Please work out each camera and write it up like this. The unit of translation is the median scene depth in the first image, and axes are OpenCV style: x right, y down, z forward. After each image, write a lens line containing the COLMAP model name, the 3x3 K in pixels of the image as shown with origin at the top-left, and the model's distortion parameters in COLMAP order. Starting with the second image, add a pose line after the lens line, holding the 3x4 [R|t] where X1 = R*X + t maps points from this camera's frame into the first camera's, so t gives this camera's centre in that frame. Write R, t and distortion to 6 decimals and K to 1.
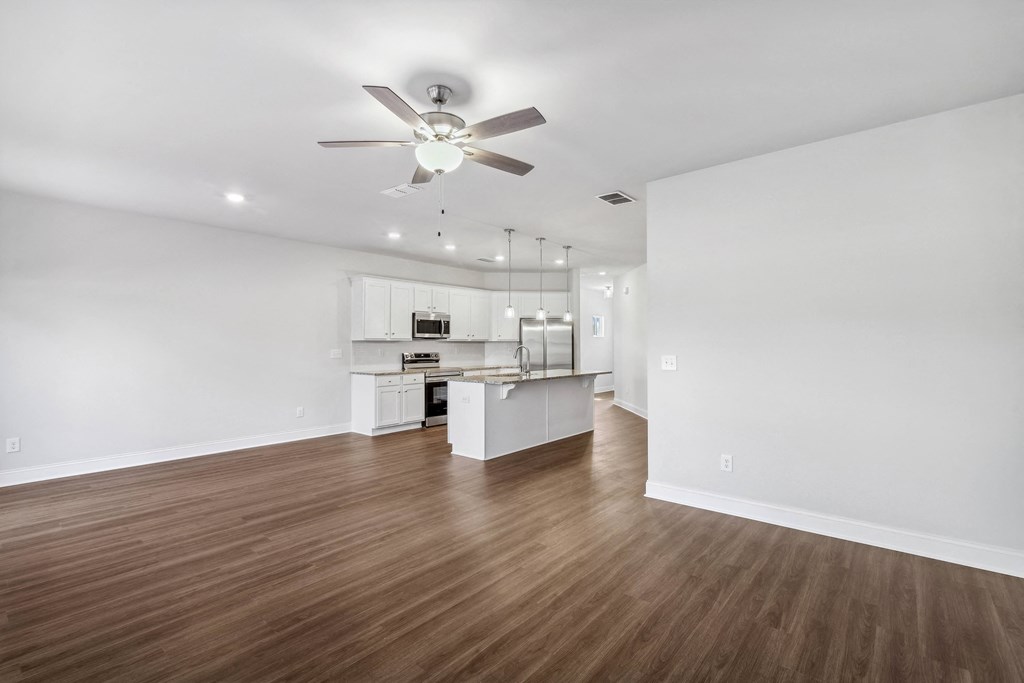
lens RADIAL K [[480.1, 0, 511.1], [0, 480.1, 346.9], [0, 0, 1]] dist [0.001287, 0.000194]
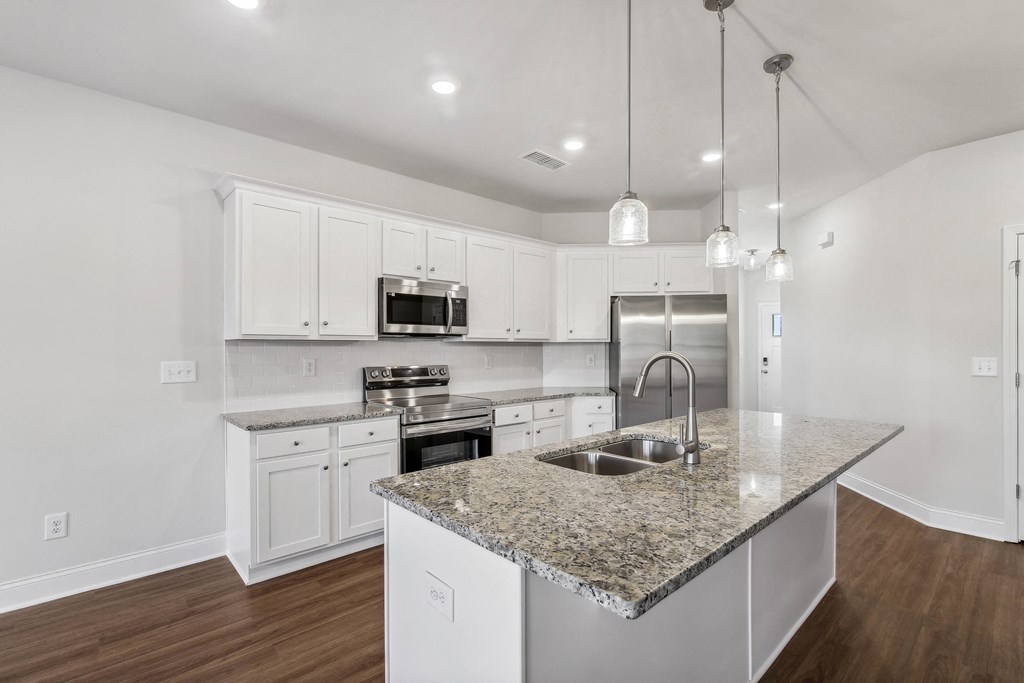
lens RADIAL K [[480.1, 0, 511.1], [0, 480.1, 346.9], [0, 0, 1]] dist [0.001287, 0.000194]
pose [[0.991296, -0.002201, -0.131635, -0.023457], [0.001326, 0.999976, -0.006738, -0.003636], [0.131647, 0.006505, 0.991275, 0.553213]]
